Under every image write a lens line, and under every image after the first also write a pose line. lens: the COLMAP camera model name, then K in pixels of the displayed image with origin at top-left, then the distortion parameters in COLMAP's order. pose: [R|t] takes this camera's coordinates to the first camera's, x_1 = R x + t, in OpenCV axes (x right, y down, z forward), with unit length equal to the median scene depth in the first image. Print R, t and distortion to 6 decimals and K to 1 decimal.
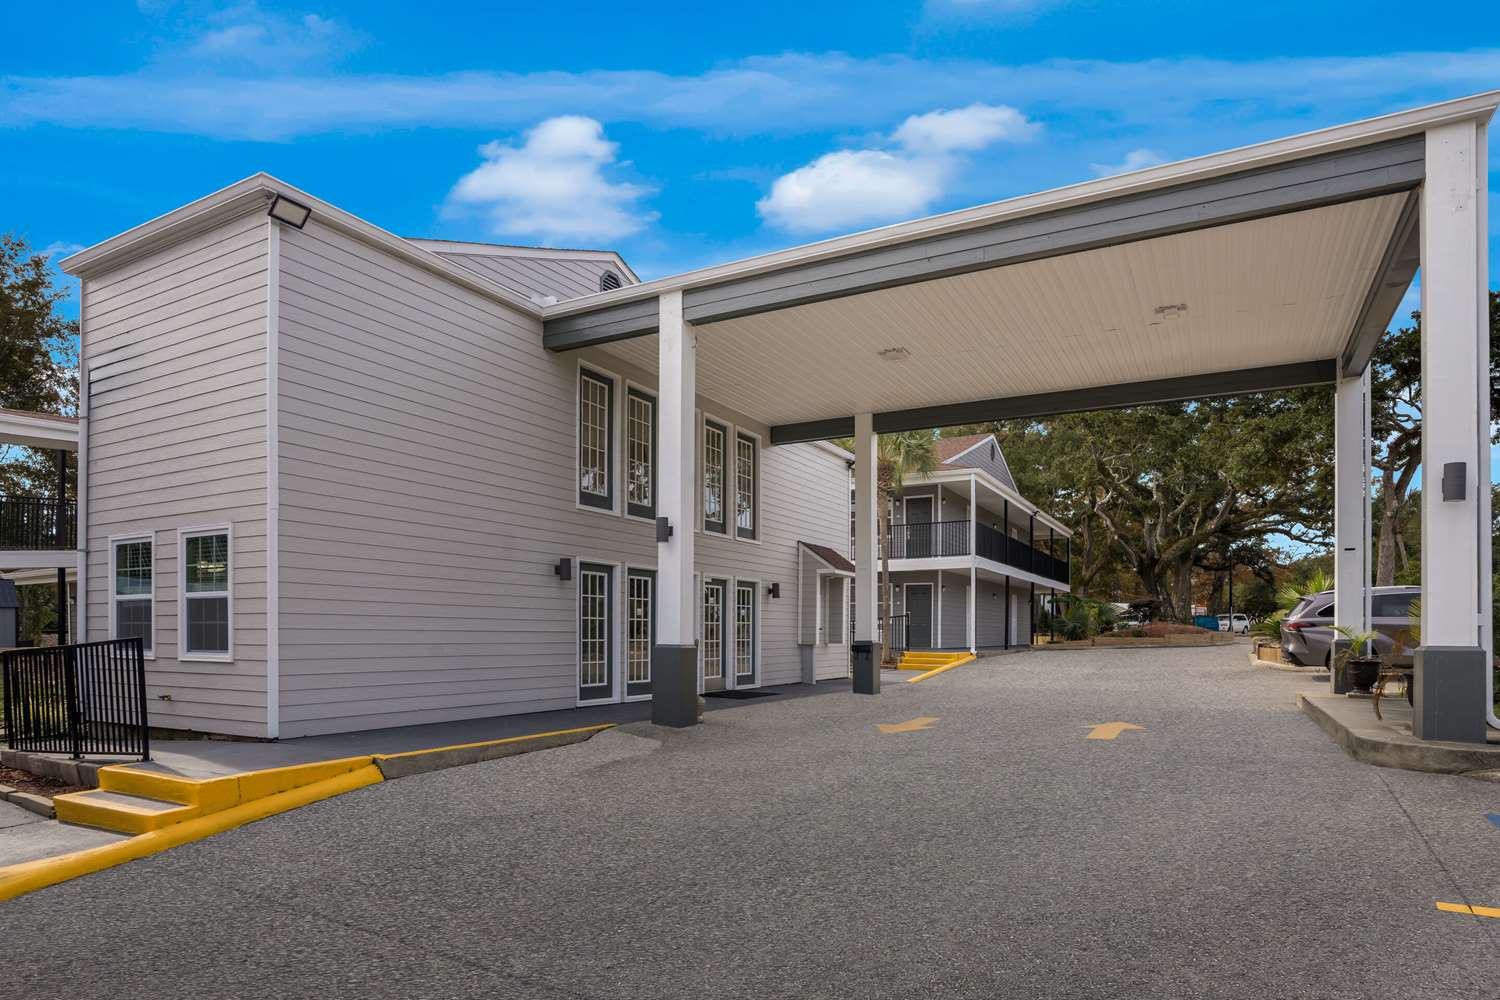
lens RADIAL K [[859.5, 0, 753.0], [0, 859.5, 640.4], [0, 0, 1]] dist [0.003064, 0.000155]
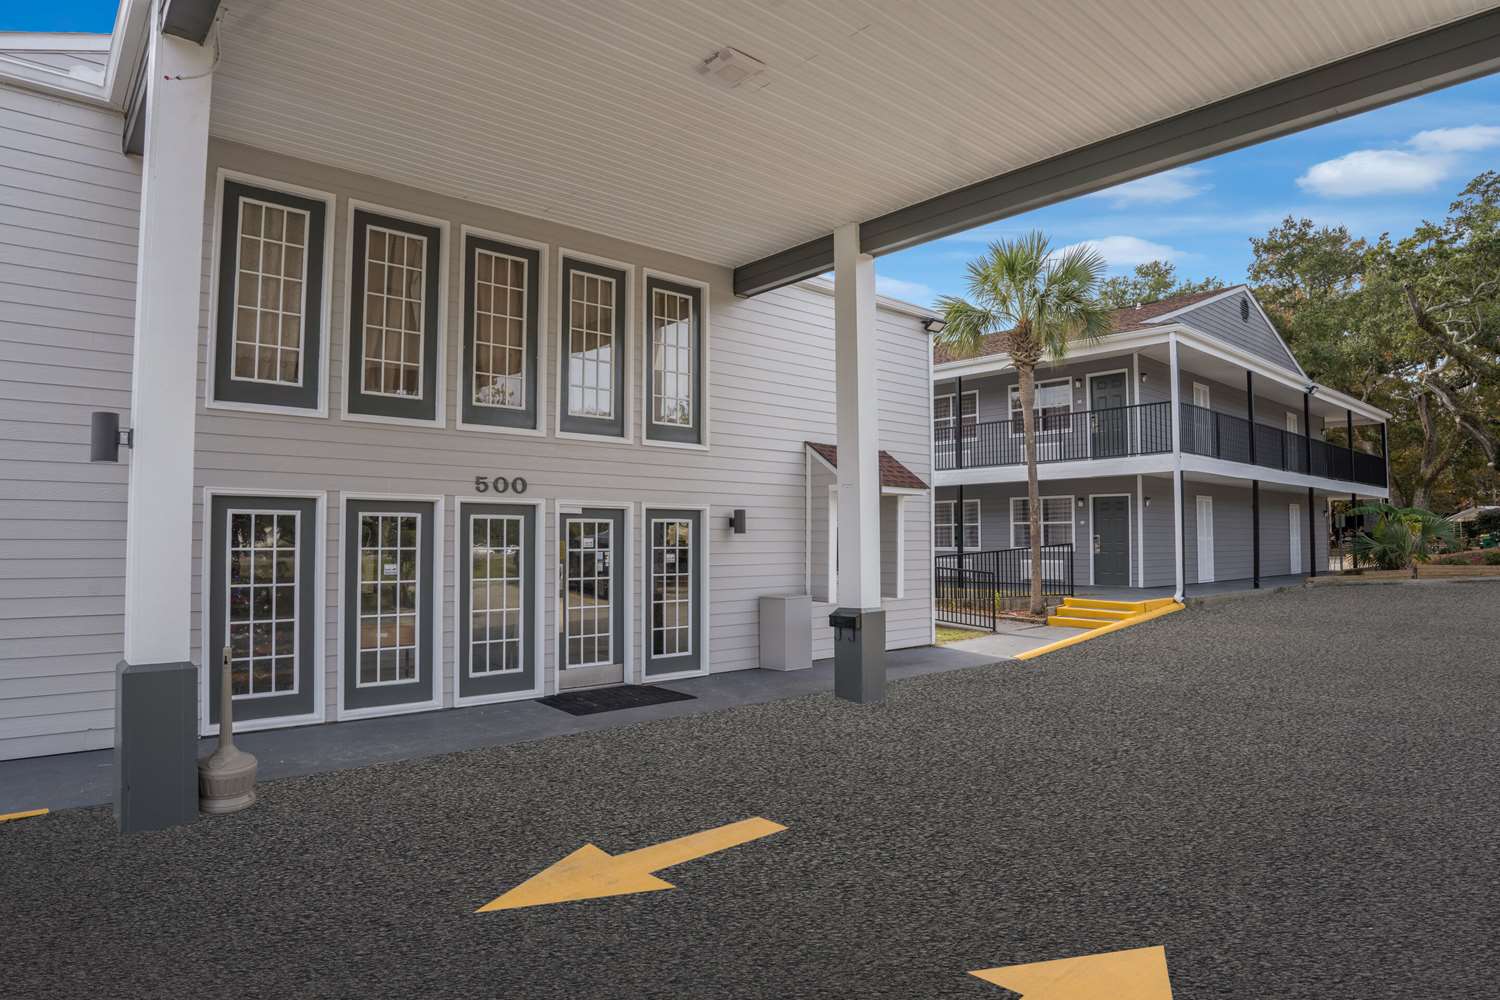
lens RADIAL K [[848.4, 0, 745.1], [0, 848.4, 514.7], [0, 0, 1]] dist [-0.054677, 0.002917]
pose [[0.937490, -0.014275, -0.347718, 0.173989], [0.000748, 0.999239, -0.039005, -0.026849], [0.348011, 0.036306, 0.936787, 0.287747]]
